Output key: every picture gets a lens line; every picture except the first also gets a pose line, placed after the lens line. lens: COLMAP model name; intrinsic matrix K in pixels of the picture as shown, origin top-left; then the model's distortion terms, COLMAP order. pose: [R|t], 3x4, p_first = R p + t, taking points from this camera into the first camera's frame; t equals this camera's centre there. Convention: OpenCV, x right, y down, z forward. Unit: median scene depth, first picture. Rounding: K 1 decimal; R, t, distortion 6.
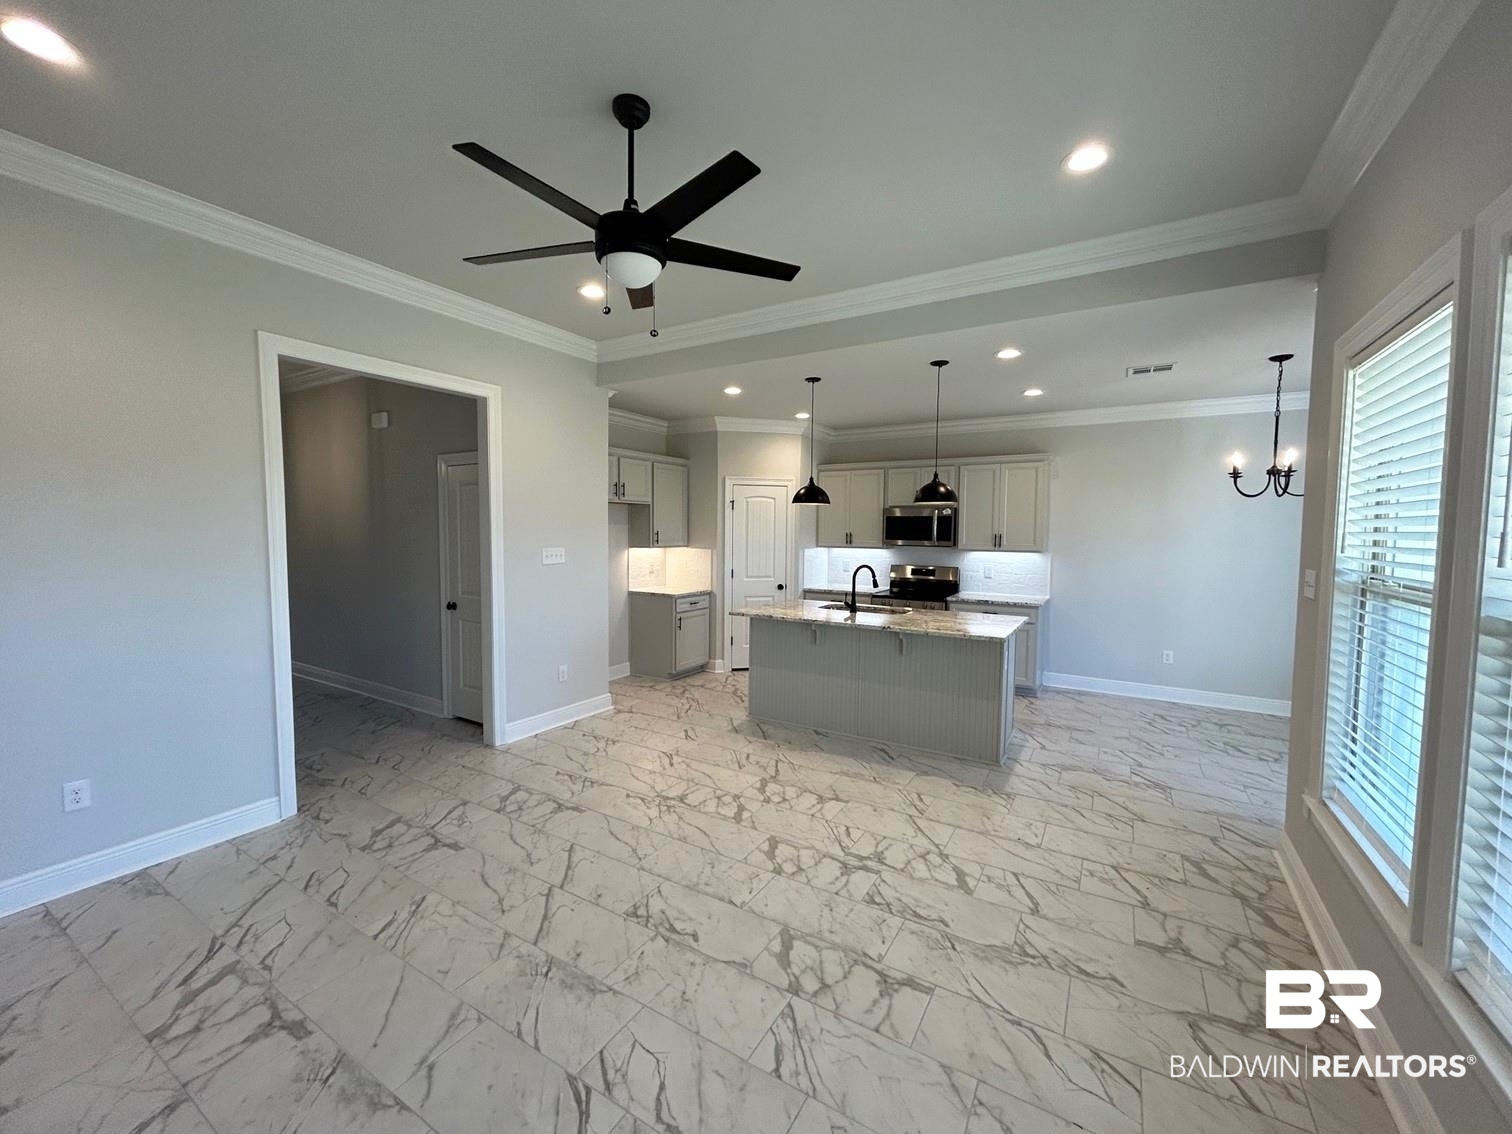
lens RADIAL K [[605.9, 0, 754.9], [0, 605.9, 567.4], [0, 0, 1]] dist [-0.002020, 0.000274]
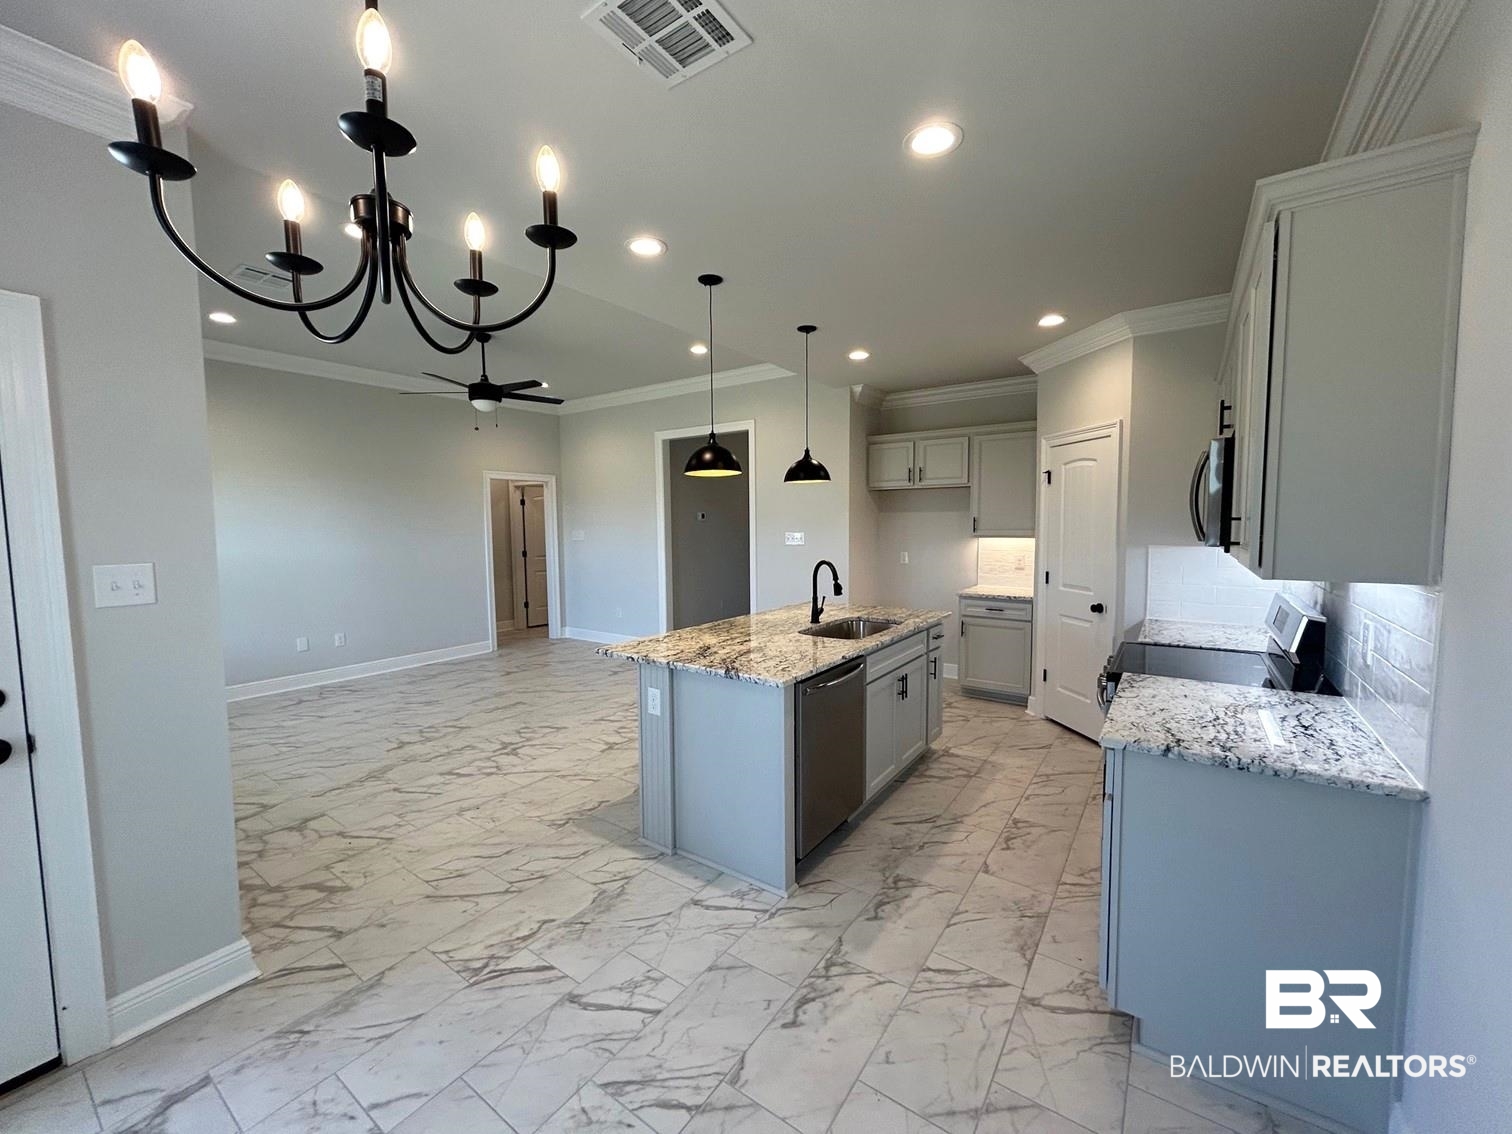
lens RADIAL K [[605.9, 0, 754.9], [0, 605.9, 567.4], [0, 0, 1]] dist [-0.002020, 0.000274]
pose [[-0.068872, 0.066002, -0.995440, 1.001856], [-0.055786, 0.995993, 0.069899, -0.046195], [0.996065, 0.060346, -0.064914, 1.074159]]
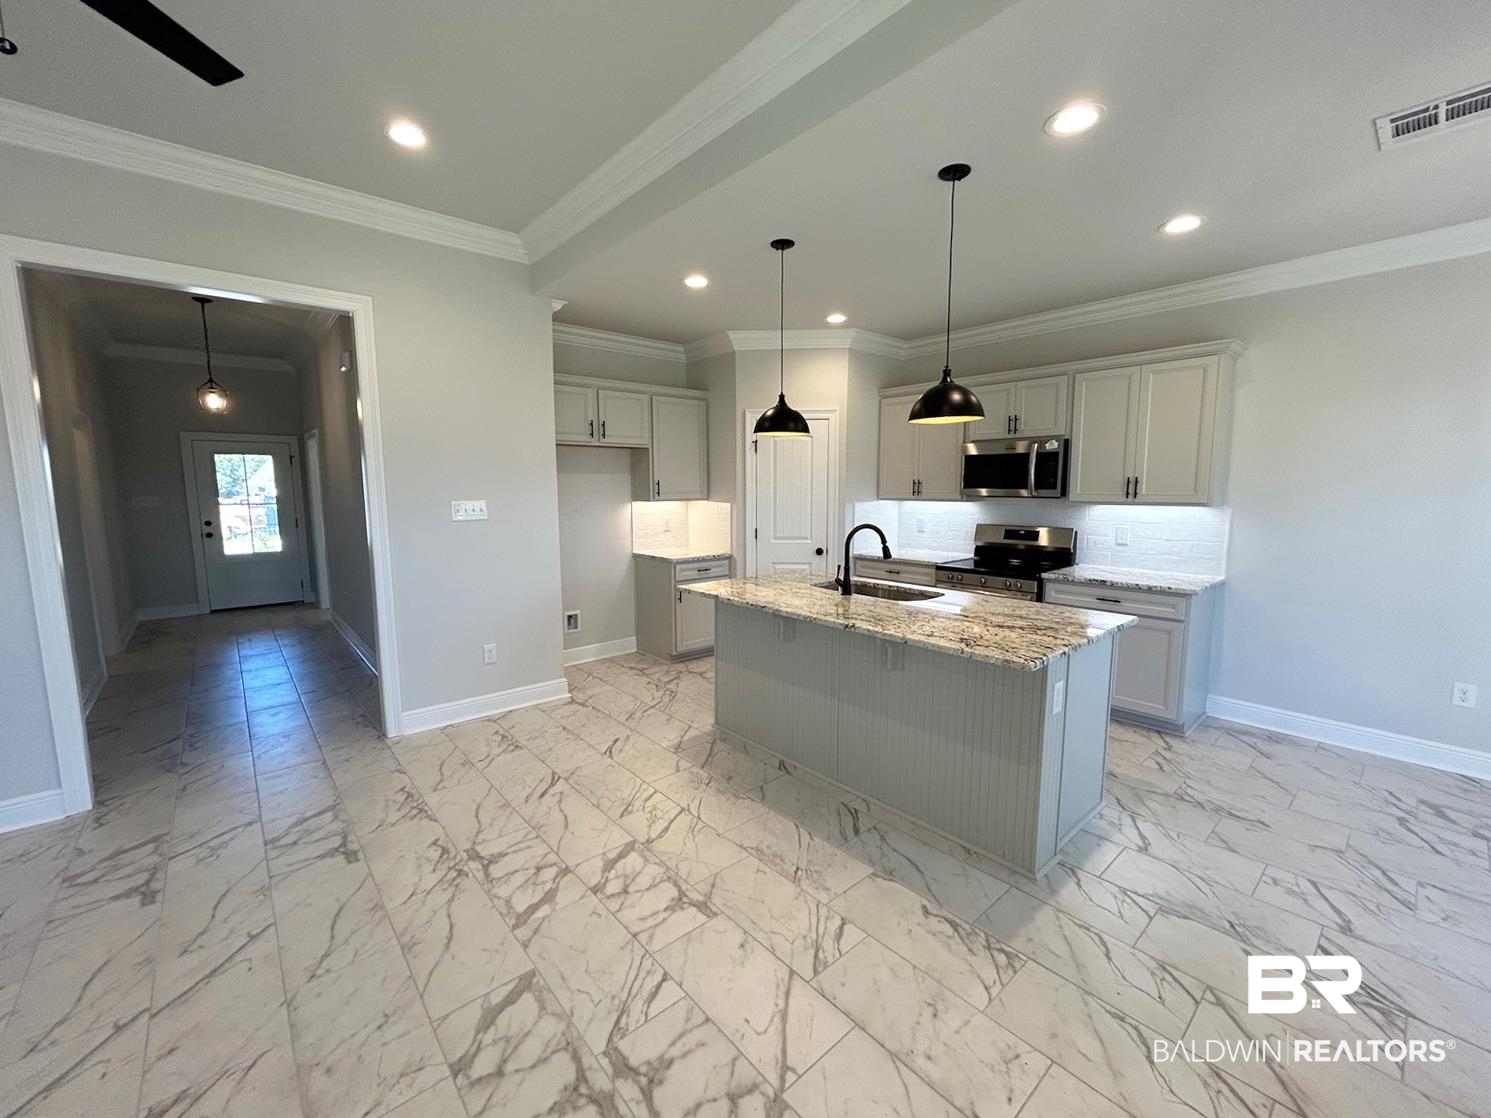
lens RADIAL K [[607.4, 0, 744.0], [0, 607.4, 558.0], [0, 0, 1]] dist [-0.000160, 0.000707]
pose [[0.951856, 0.024455, -0.305567, 0.287269], [-0.007247, 0.998329, 0.057323, -0.004886], [0.306459, -0.052349, 0.950443, 0.359286]]
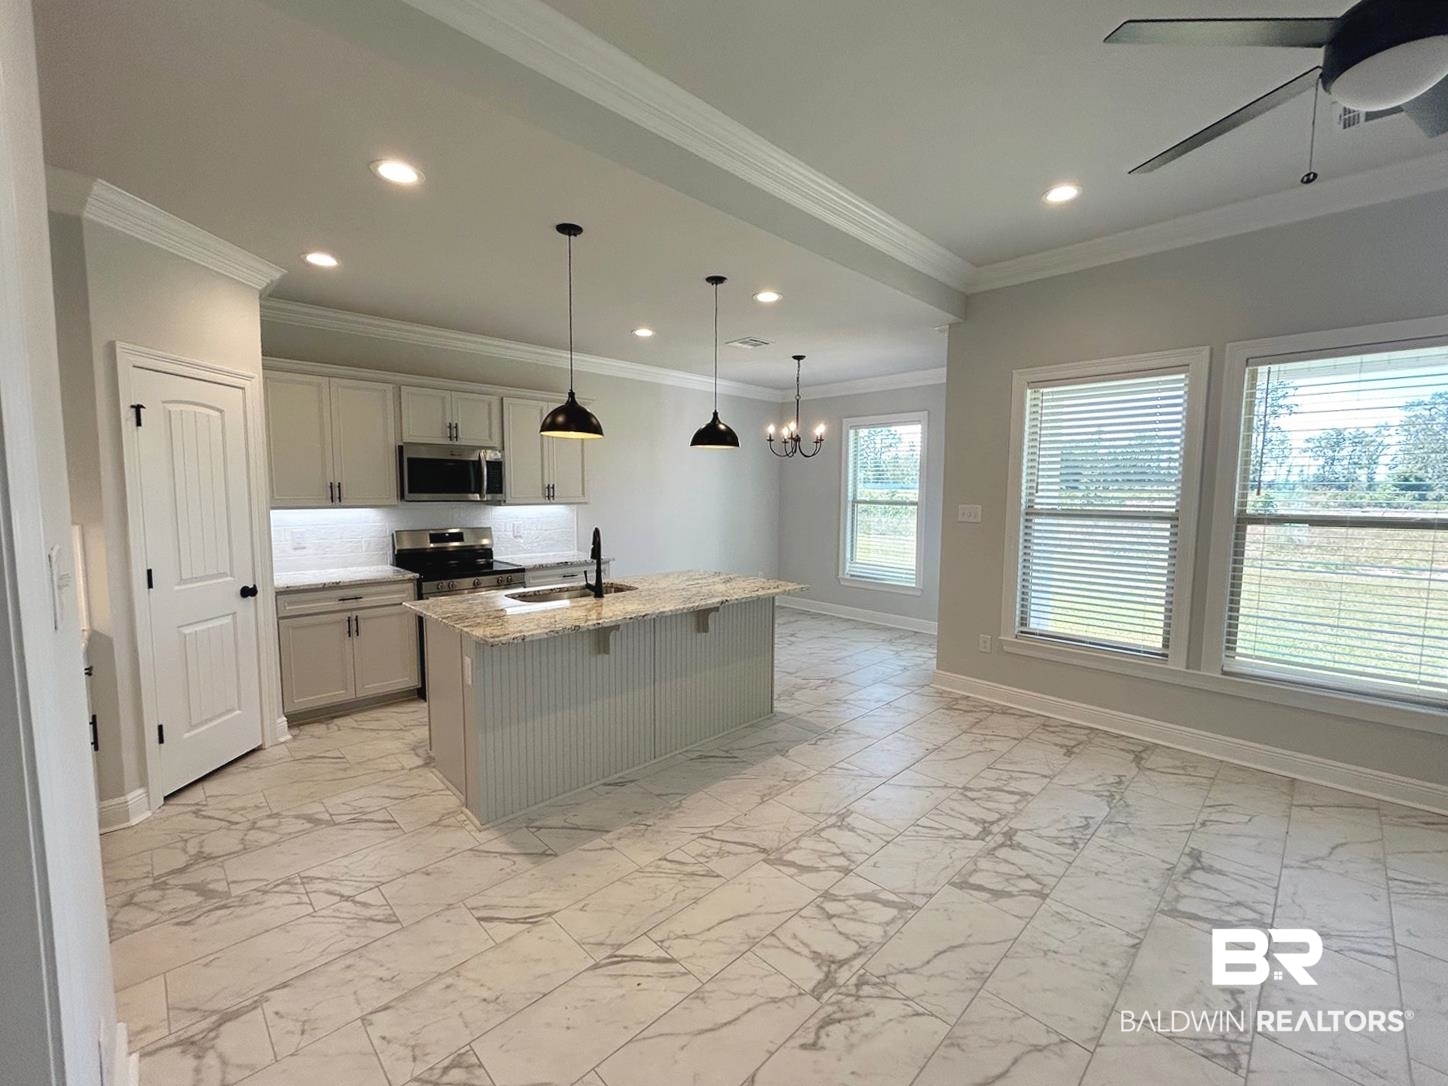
lens RADIAL K [[606.1, 0, 724.0], [0, 606.1, 543.0], [0, 0, 1]] dist [-0.001192, 0.000702]
pose [[0.245944, -0.094652, 0.964652, -0.518050], [0.055425, 0.994966, 0.083495, -0.041979], [-0.967698, 0.032931, 0.249952, 0.758357]]
